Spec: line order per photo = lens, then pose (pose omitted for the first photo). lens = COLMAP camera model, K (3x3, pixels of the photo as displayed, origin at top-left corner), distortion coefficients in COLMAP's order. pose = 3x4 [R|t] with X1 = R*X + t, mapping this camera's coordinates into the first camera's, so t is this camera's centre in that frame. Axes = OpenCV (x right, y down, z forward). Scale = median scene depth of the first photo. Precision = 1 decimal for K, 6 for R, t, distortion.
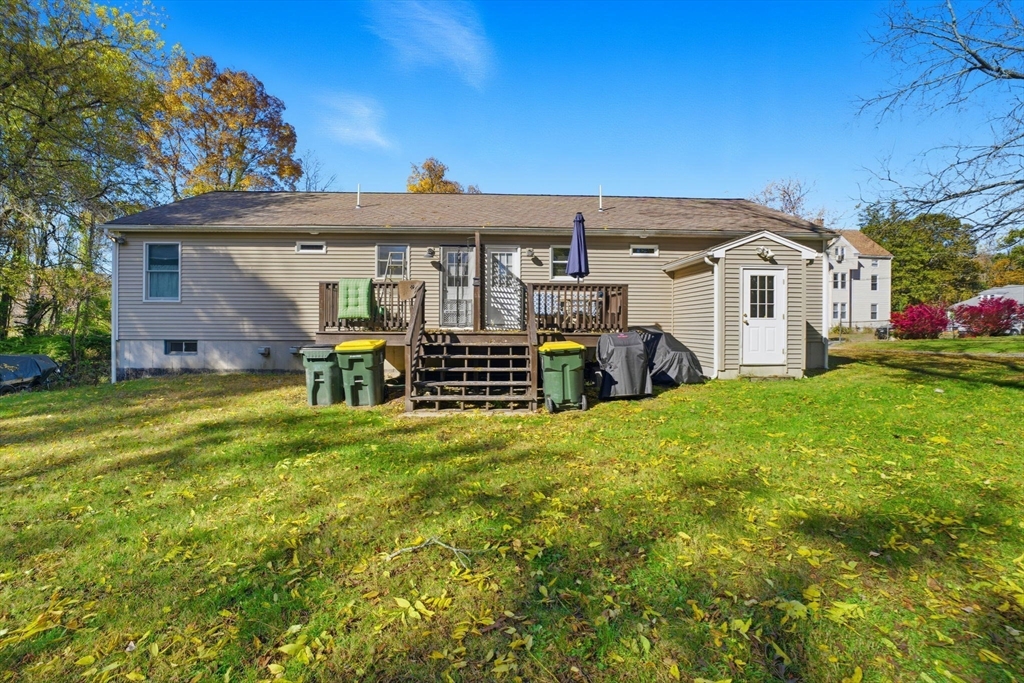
lens RADIAL K [[421.4, 0, 516.1], [0, 421.4, 335.5], [0, 0, 1]] dist [-0.023879, -0.000005]
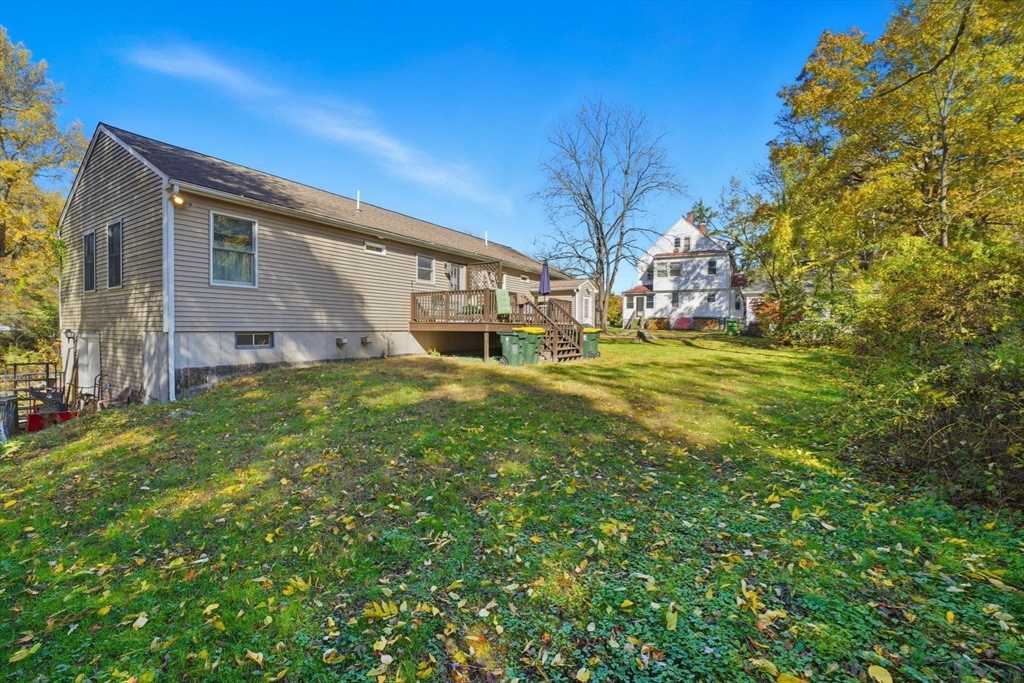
lens RADIAL K [[421.4, 0, 516.1], [0, 421.4, 335.5], [0, 0, 1]] dist [-0.023879, -0.000005]
pose [[0.552400, -0.017123, 0.833403, -1.234133], [0.009159, 0.999853, 0.014472, 0.011626], [-0.833529, -0.000361, 0.552476, 0.050978]]
